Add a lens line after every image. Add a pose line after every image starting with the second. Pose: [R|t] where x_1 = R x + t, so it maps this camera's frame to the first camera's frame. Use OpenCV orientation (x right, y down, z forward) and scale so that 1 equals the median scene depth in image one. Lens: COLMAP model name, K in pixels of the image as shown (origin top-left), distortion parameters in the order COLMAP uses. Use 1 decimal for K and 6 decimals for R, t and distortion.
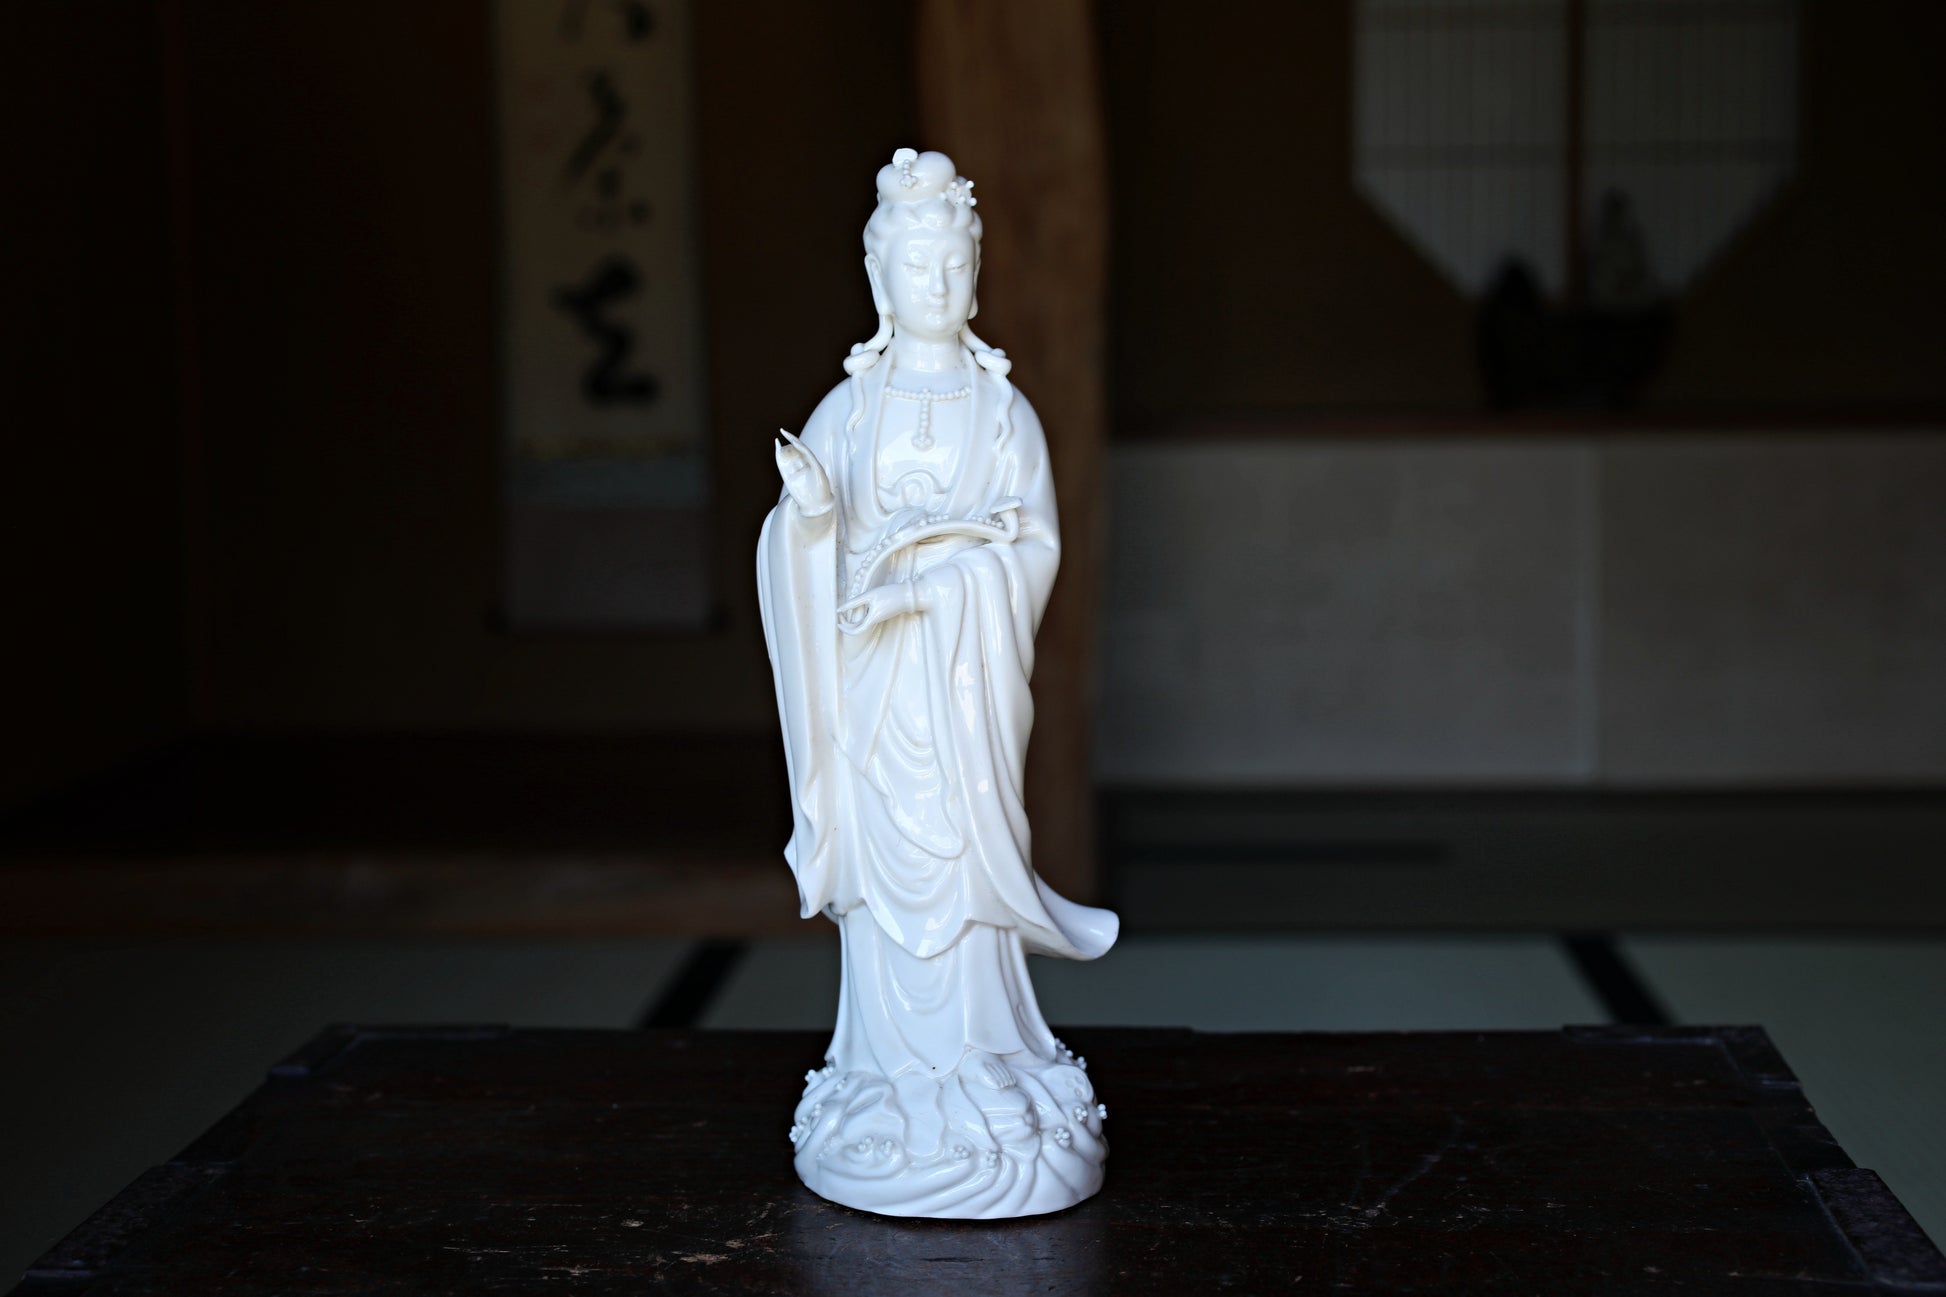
lens RADIAL K [[2935.9, 0, 973.0], [0, 2935.9, 648.5], [0, 0, 1]] dist [-0.032545, 0.199917]
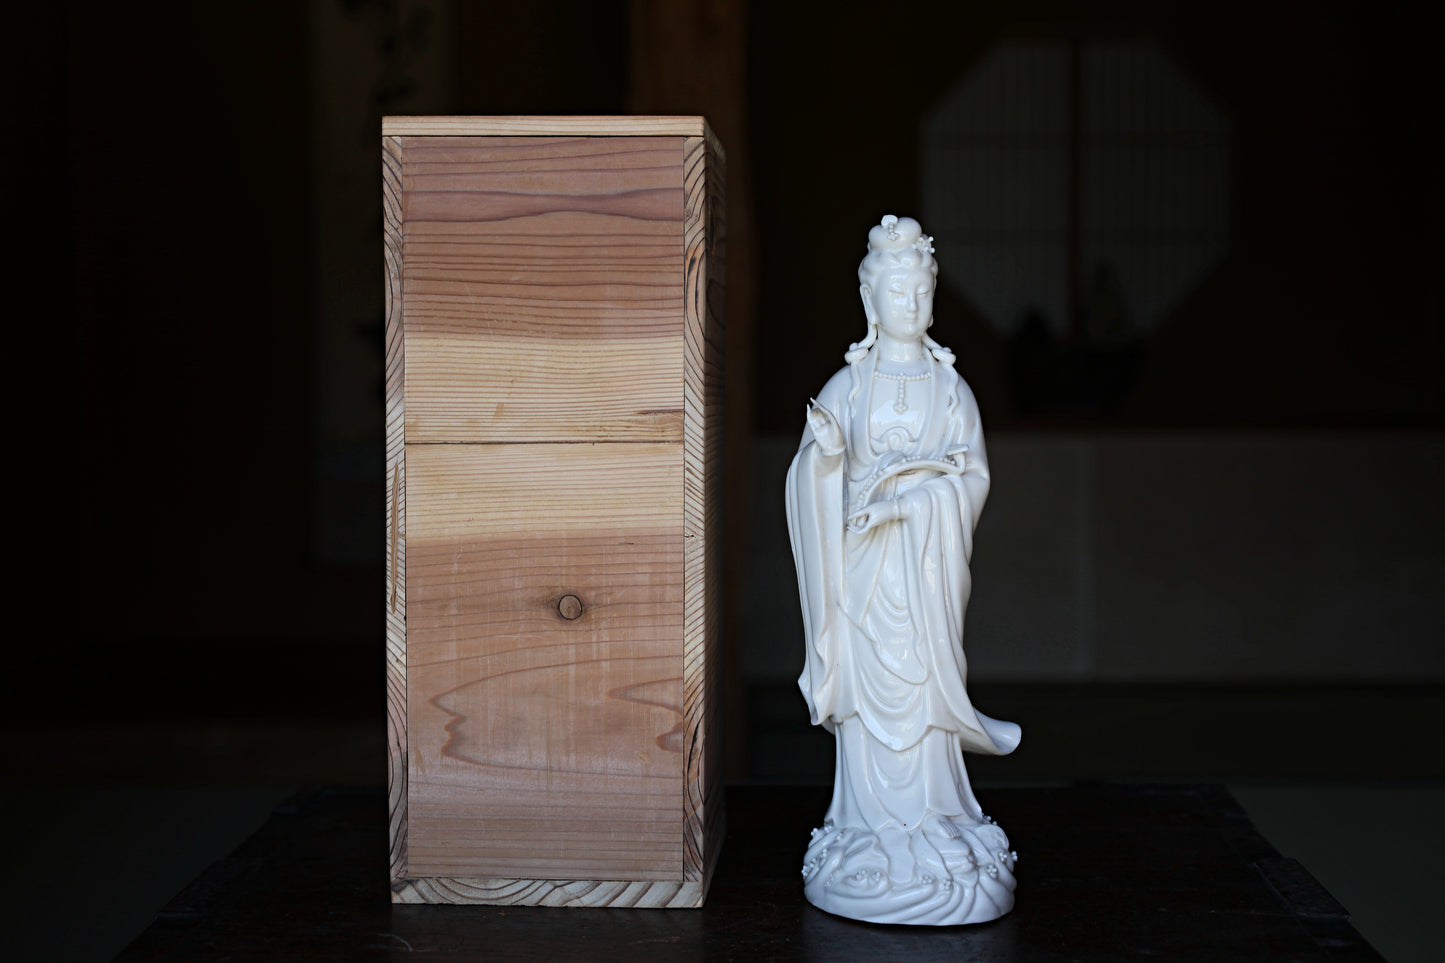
lens RADIAL K [[2180.0, 0, 722.5], [0, 2180.0, 481.5], [0, 0, 1]] dist [-0.032545, 0.199917]
pose [[0.999959, 0.009022, 0.000759, -0.109430], [-0.008974, 0.998765, -0.048875, 0.023230], [-0.001199, 0.048866, 0.998805, -0.119775]]
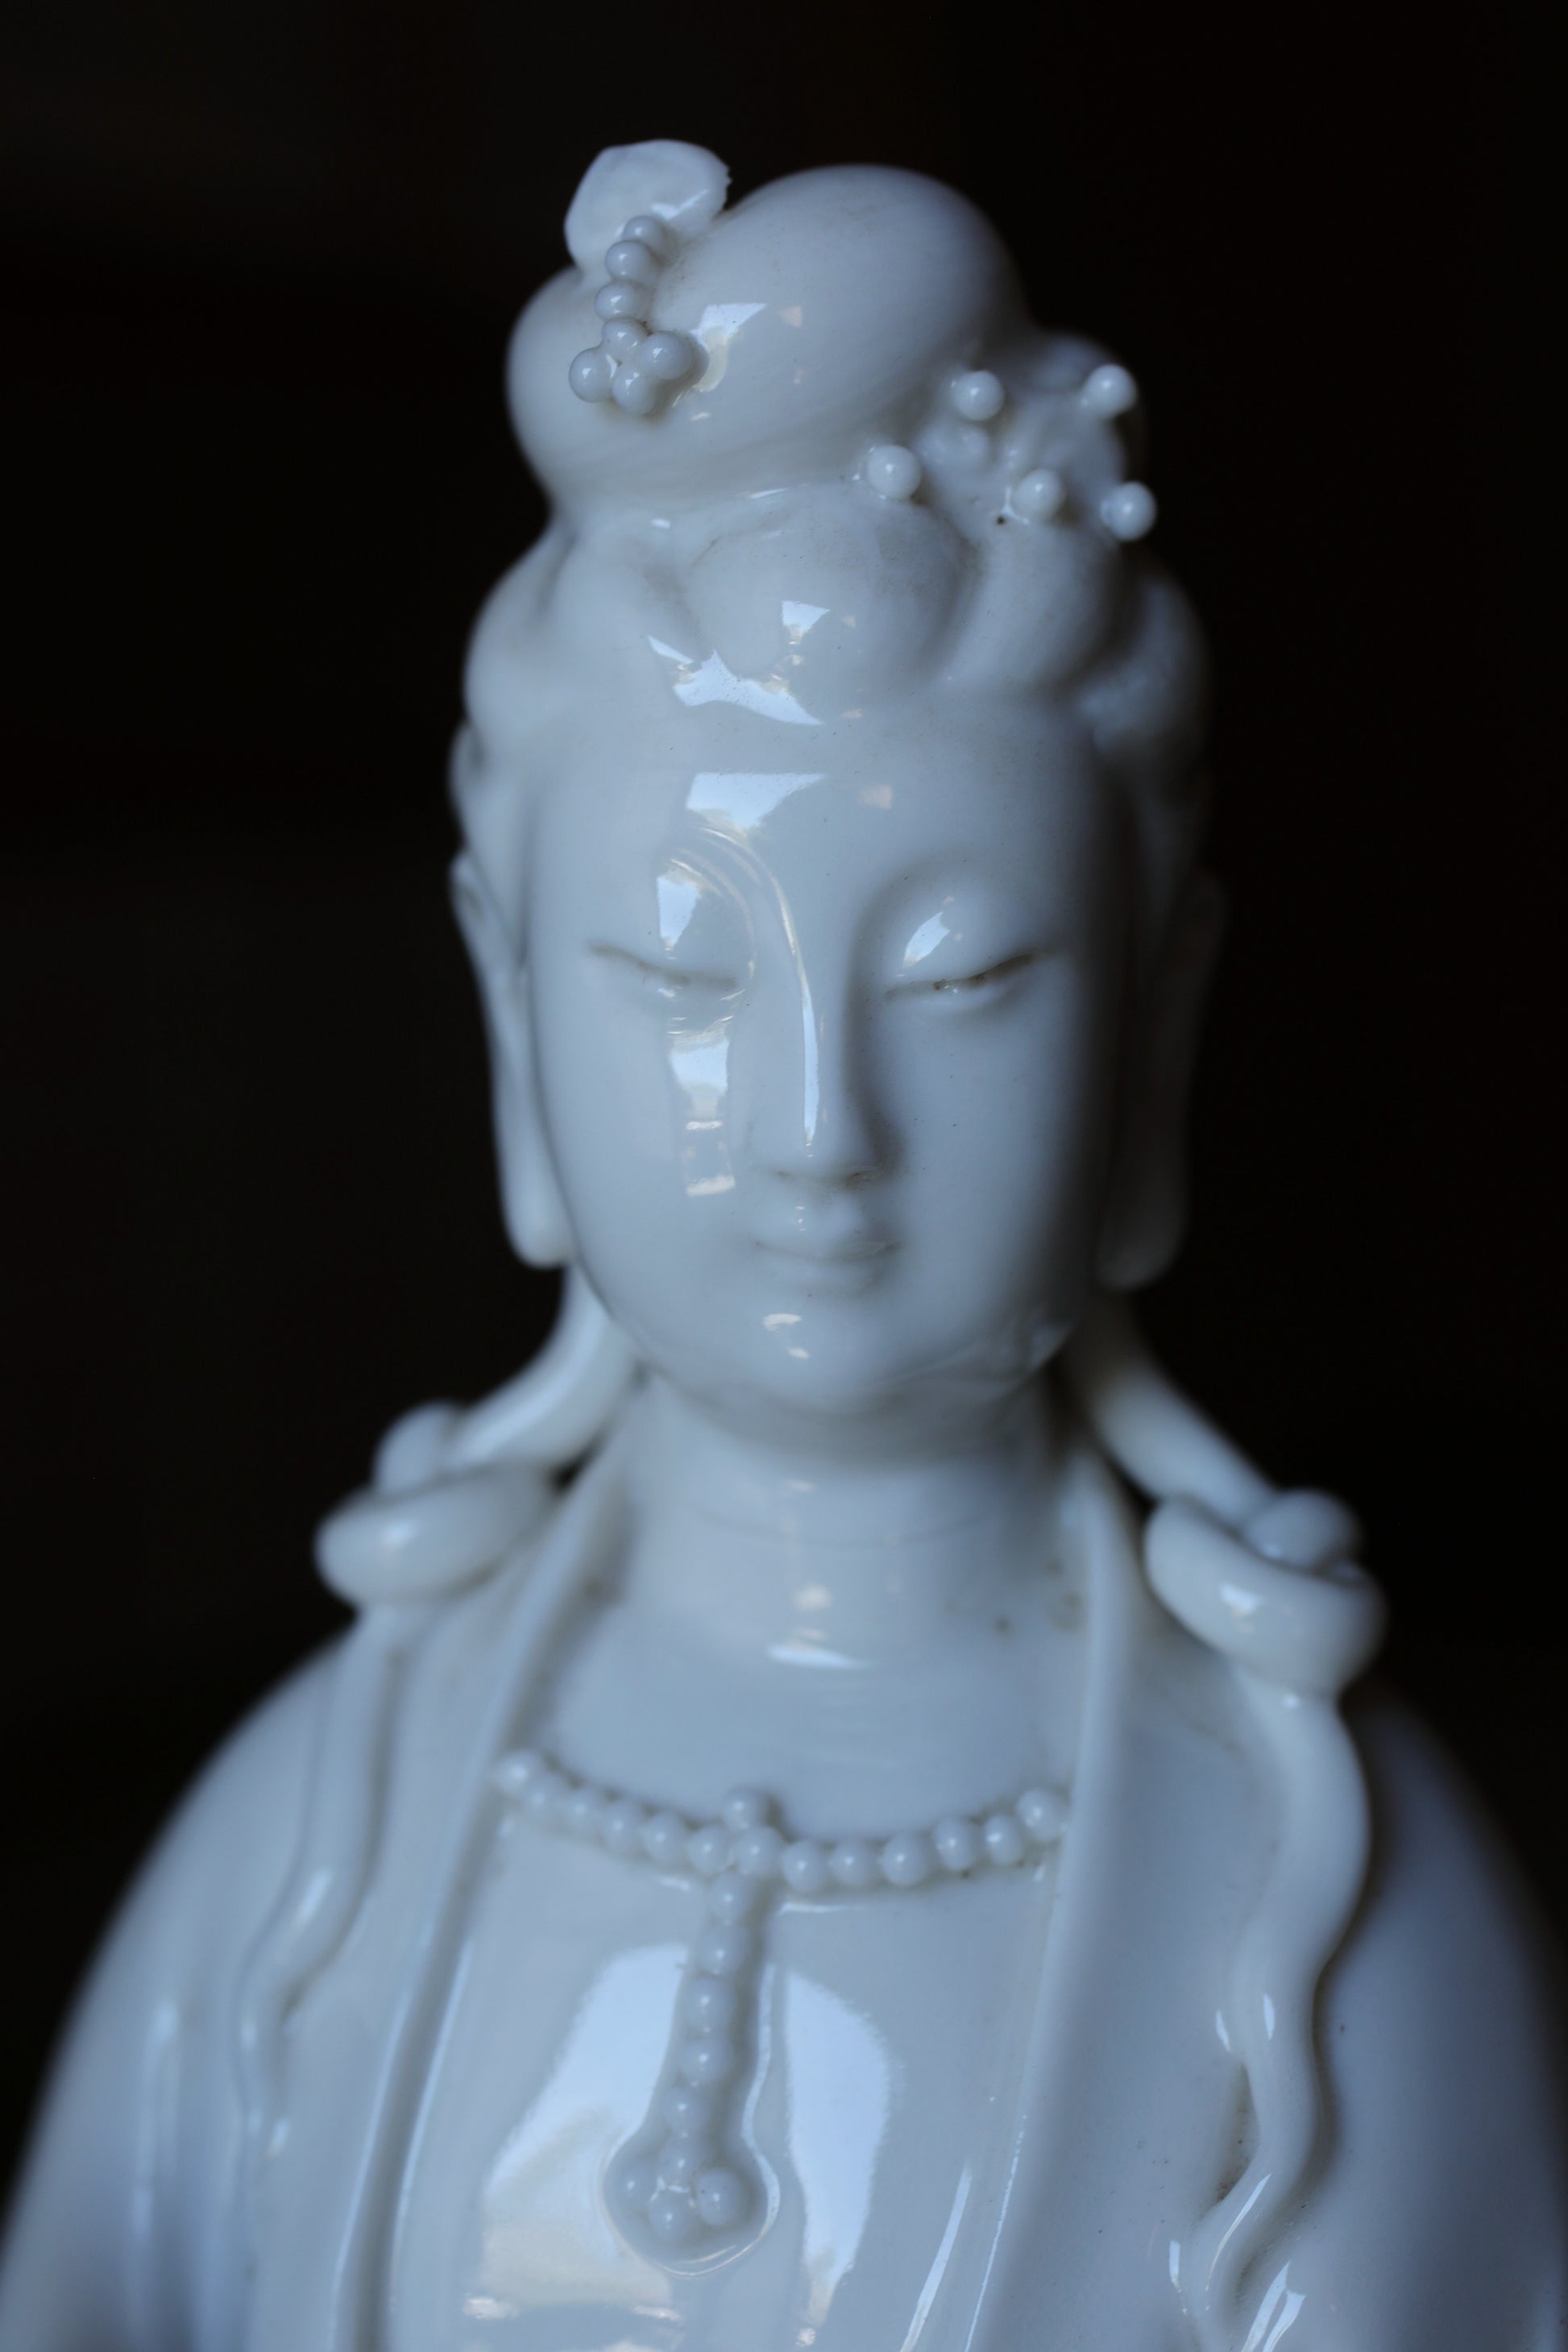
lens RADIAL K [[4011.1, 0, 785.4], [0, 4011.1, 1204.6], [0, 0, 1]] dist [-0.024906, 0.127726]
pose [[0.959906, 0.039589, -0.277514, 0.040096], [-0.037434, 0.999214, 0.013063, -0.121247], [0.277813, -0.002150, 0.960633, 0.813658]]
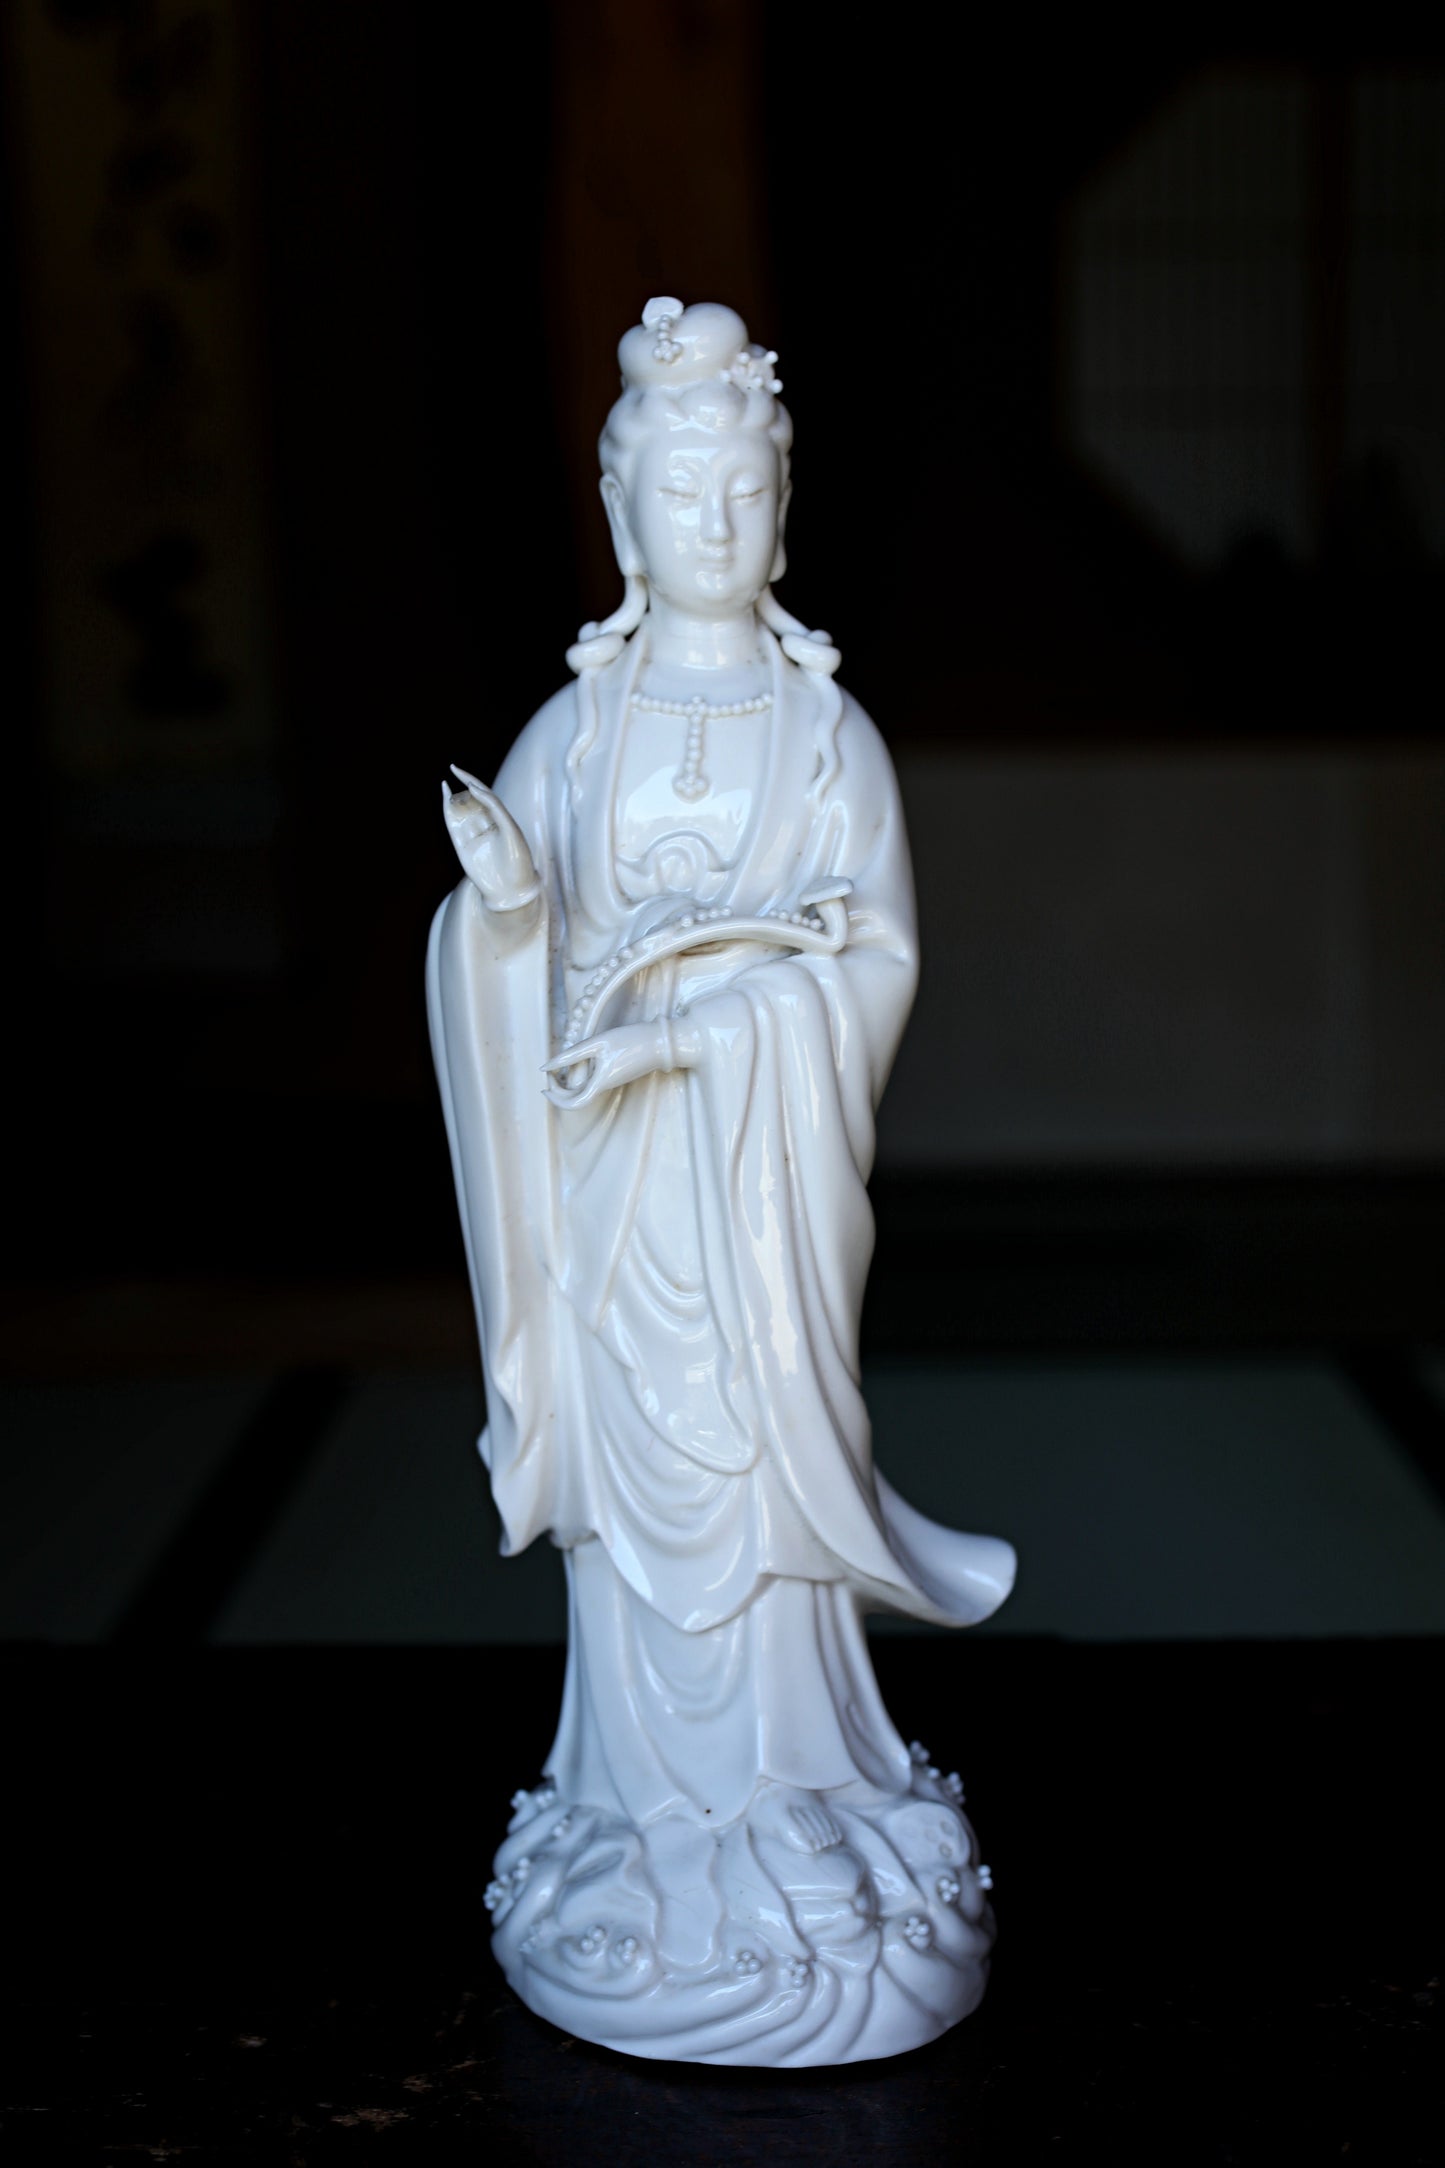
lens RADIAL K [[3270.8, 0, 722.5], [0, 3270.8, 1084.0], [0, 0, 1]] dist [-0.032545, 0.199917]
pose [[0.998524, 0.003975, -0.054171, 0.026041], [-0.002223, 0.999473, 0.032374, -0.030737], [0.054271, -0.032206, 0.998007, 0.326638]]
